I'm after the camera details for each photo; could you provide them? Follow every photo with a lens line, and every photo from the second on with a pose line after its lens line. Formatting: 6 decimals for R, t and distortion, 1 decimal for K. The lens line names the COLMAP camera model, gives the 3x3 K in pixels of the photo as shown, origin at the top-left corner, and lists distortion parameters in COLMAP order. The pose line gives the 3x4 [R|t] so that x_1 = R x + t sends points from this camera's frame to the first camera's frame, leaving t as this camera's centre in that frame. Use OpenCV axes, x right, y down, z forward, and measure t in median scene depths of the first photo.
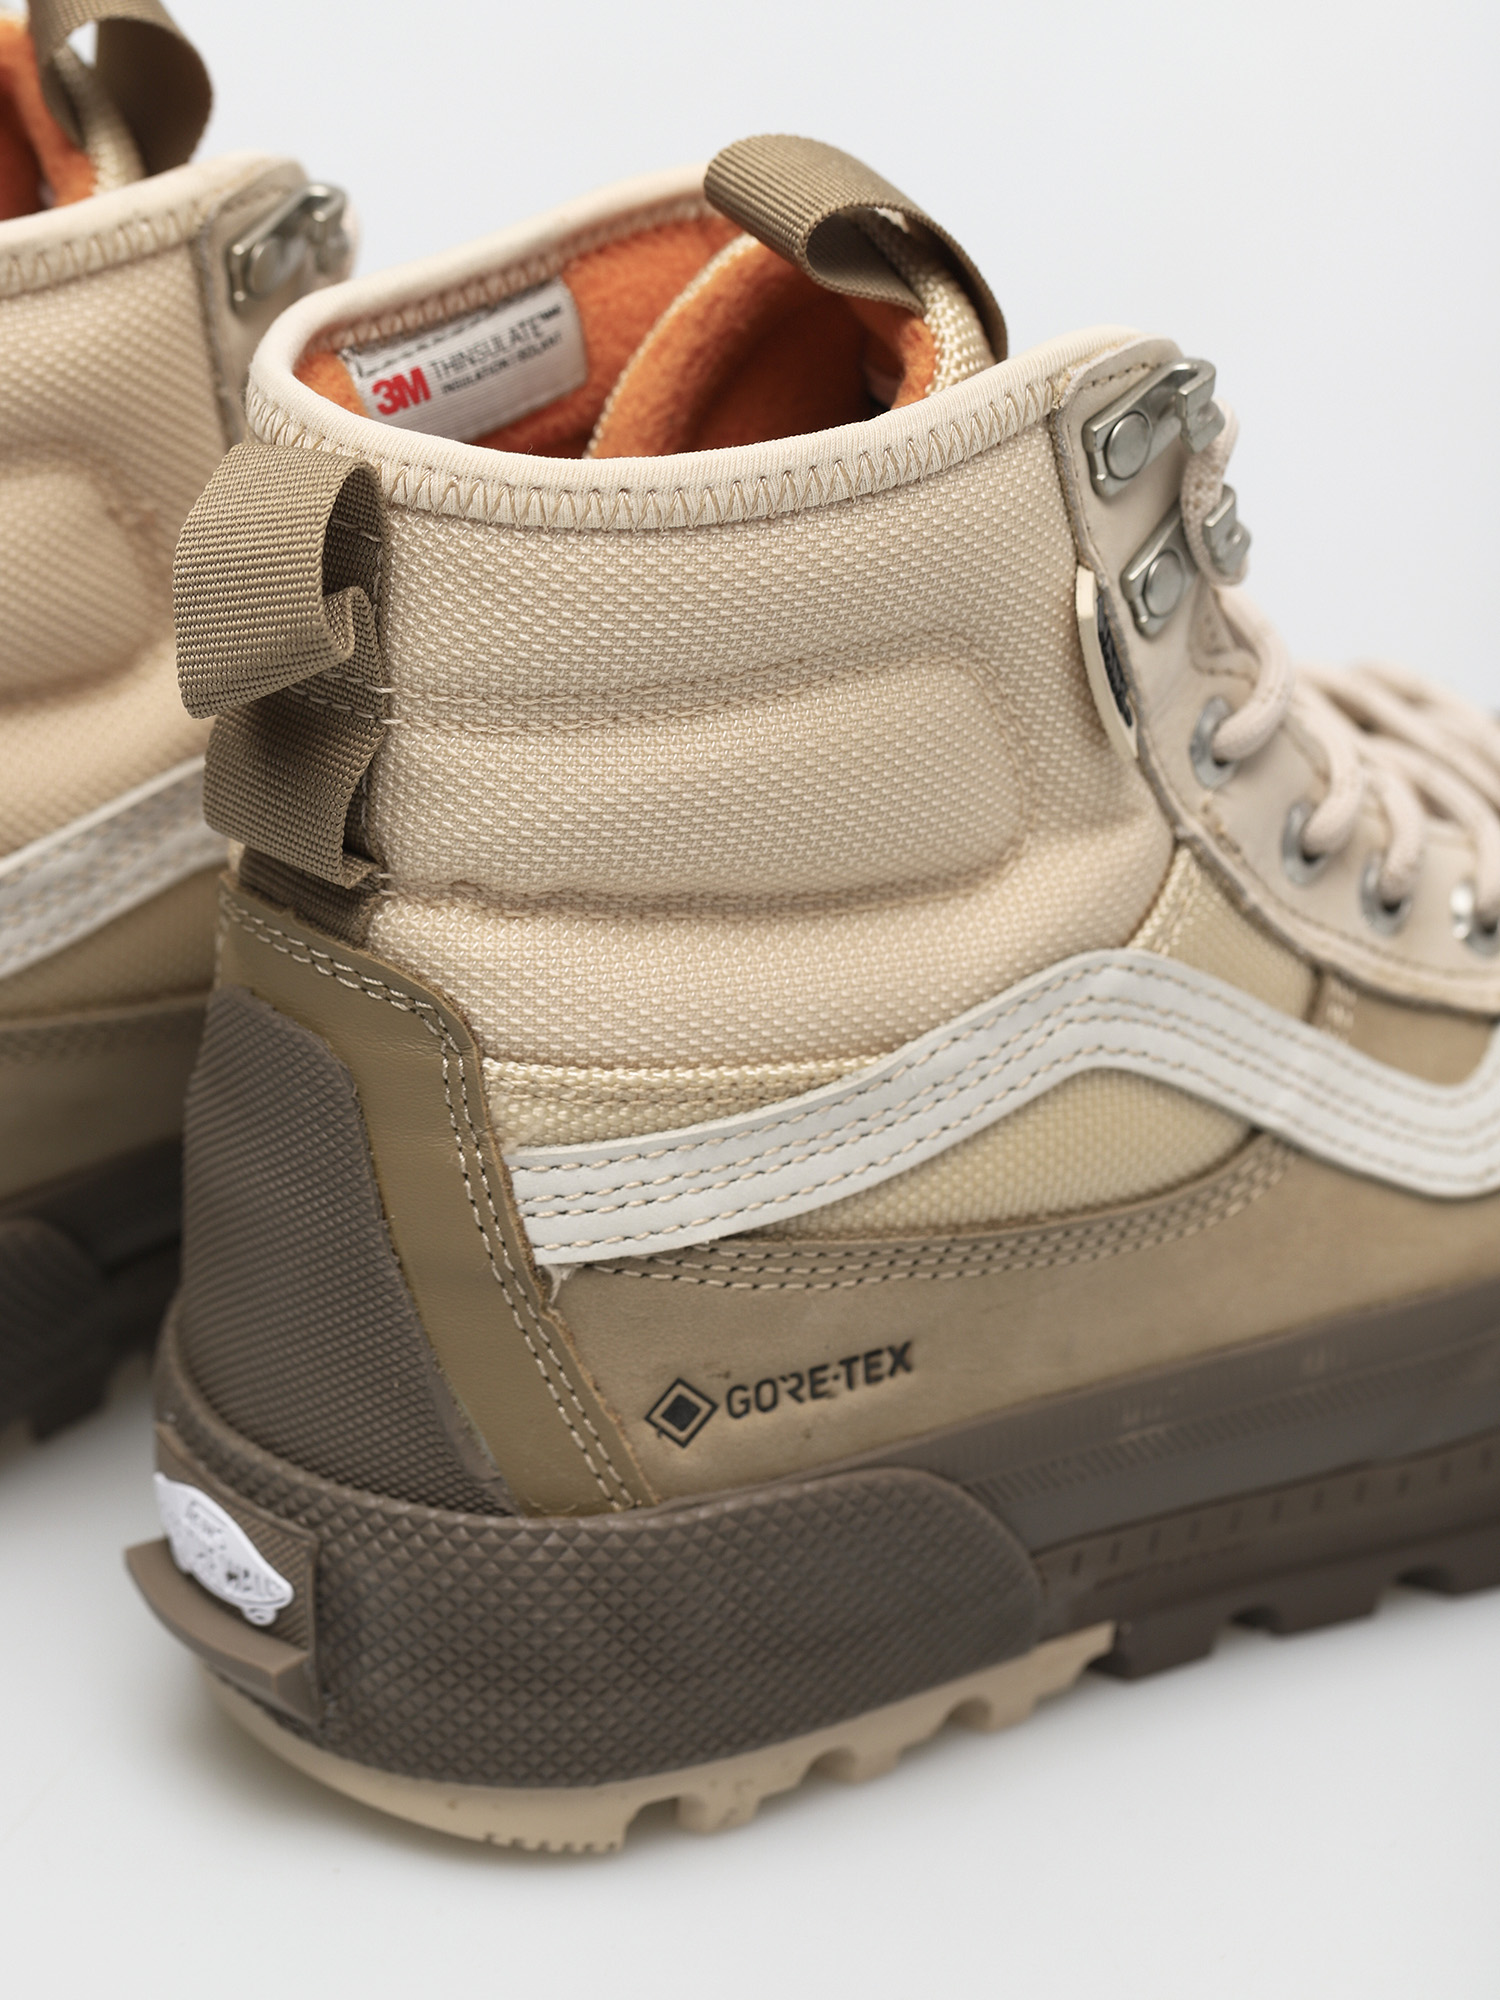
lens RADIAL K [[7009.4, 0, 750.0], [0, 7009.4, 1000.0], [0, 0, 1]] dist [-0.042231, 3.600906]
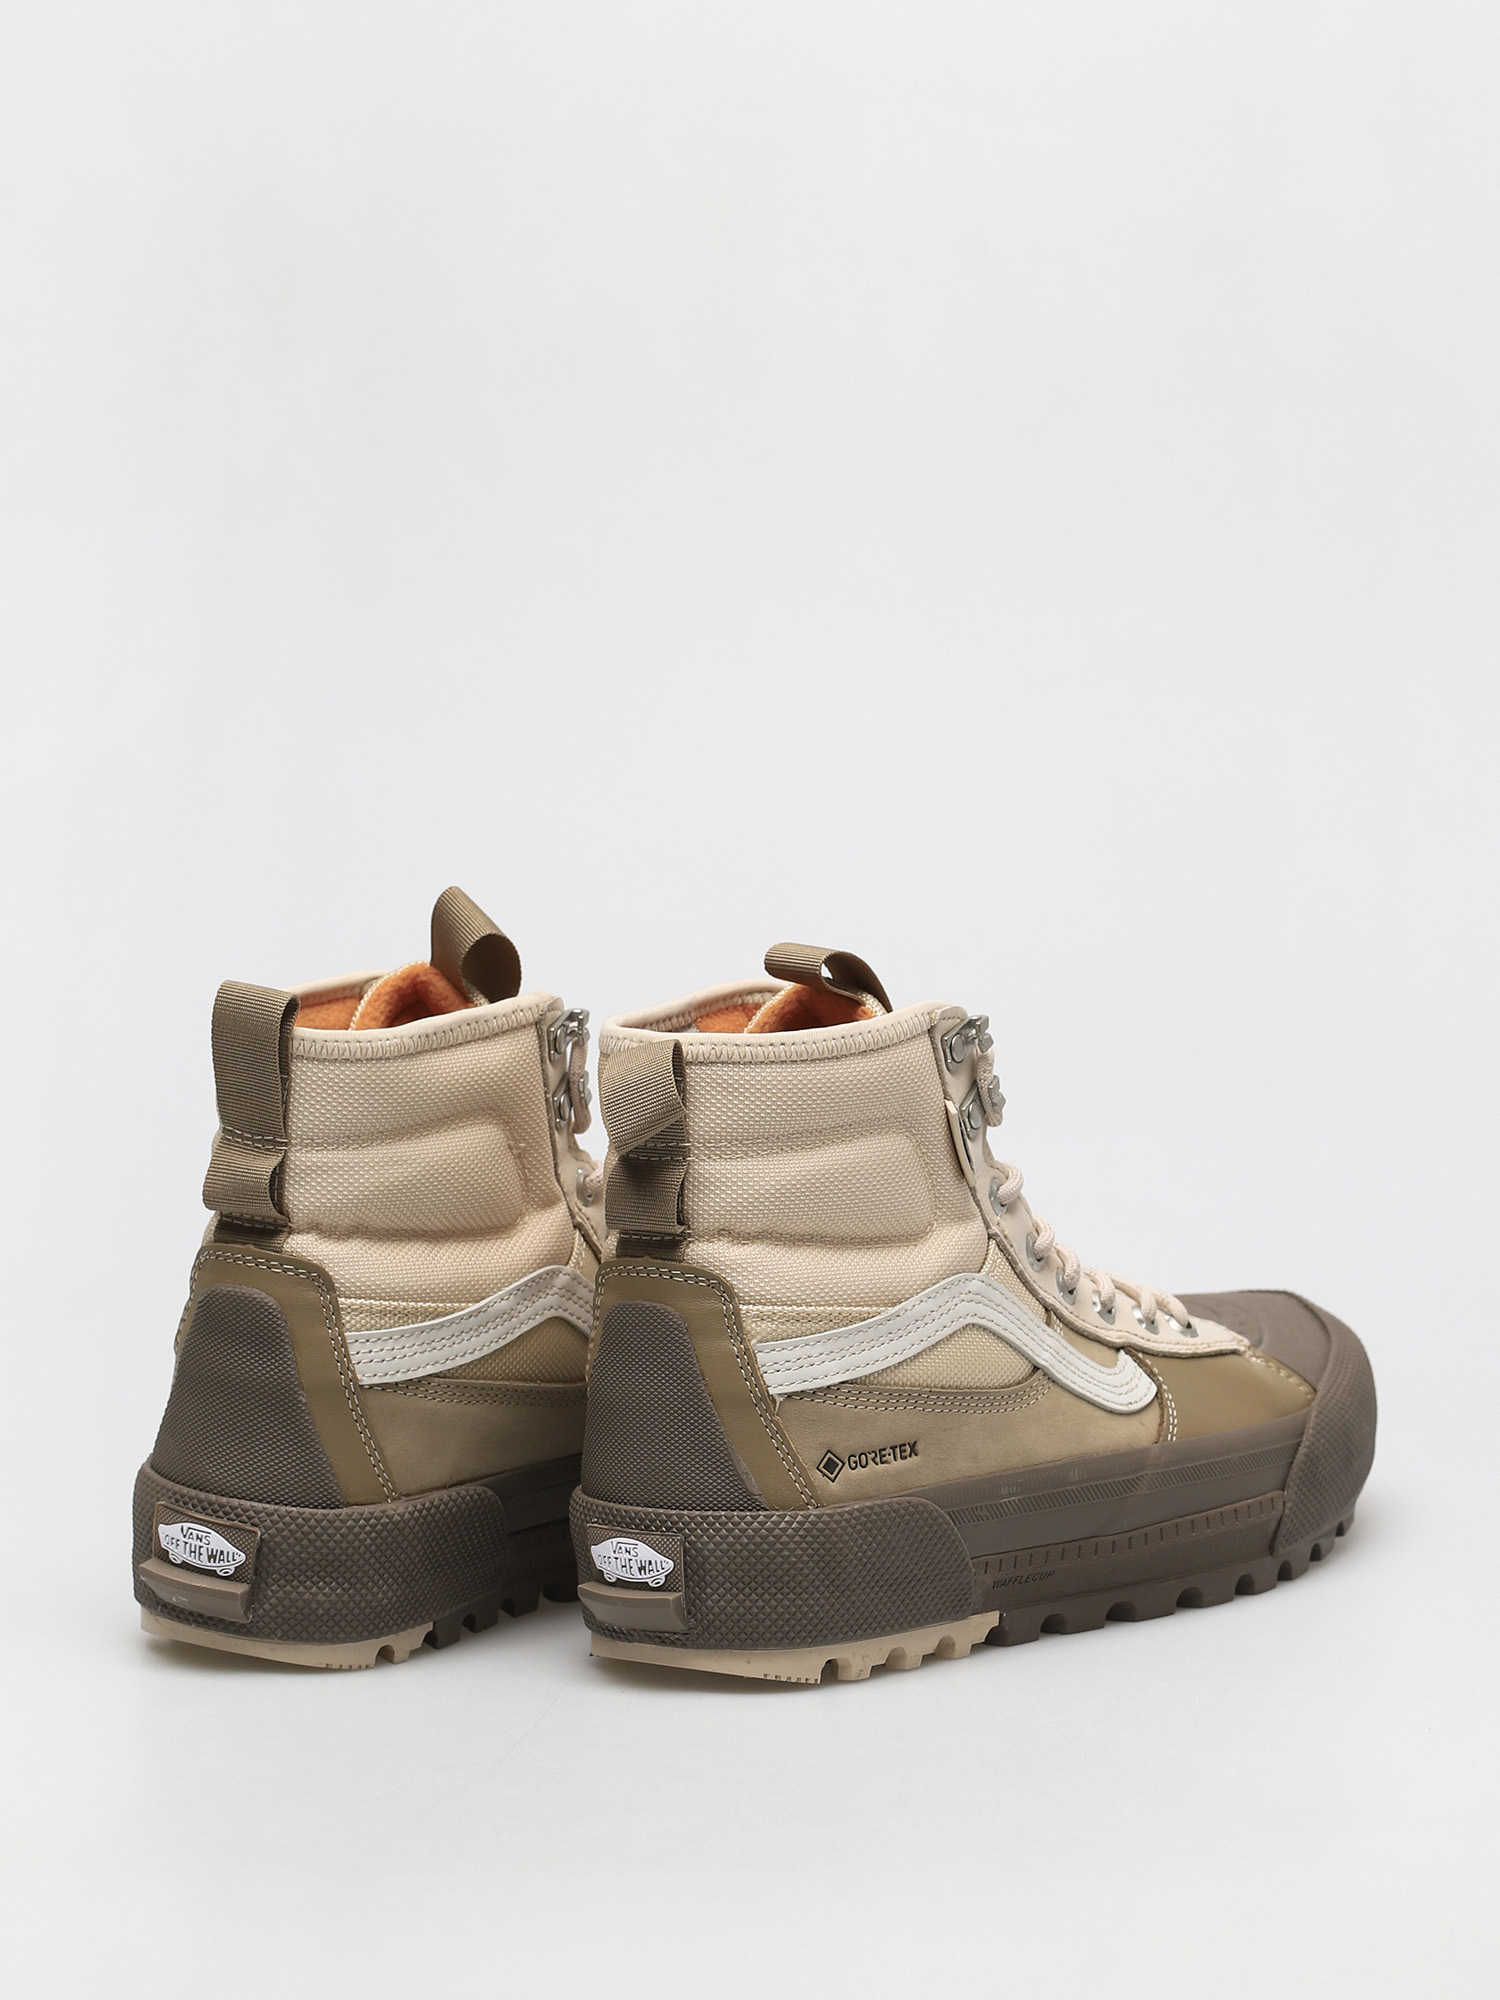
lens RADIAL K [[7009.4, 0, 750.0], [0, 7009.4, 1000.0], [0, 0, 1]] dist [-0.042231, 3.600906]
pose [[0.978464, -0.088967, 0.186262, -0.445719], [0.143184, 0.942497, -0.301990, 0.598983], [-0.148684, 0.322156, 0.934938, -1.184149]]
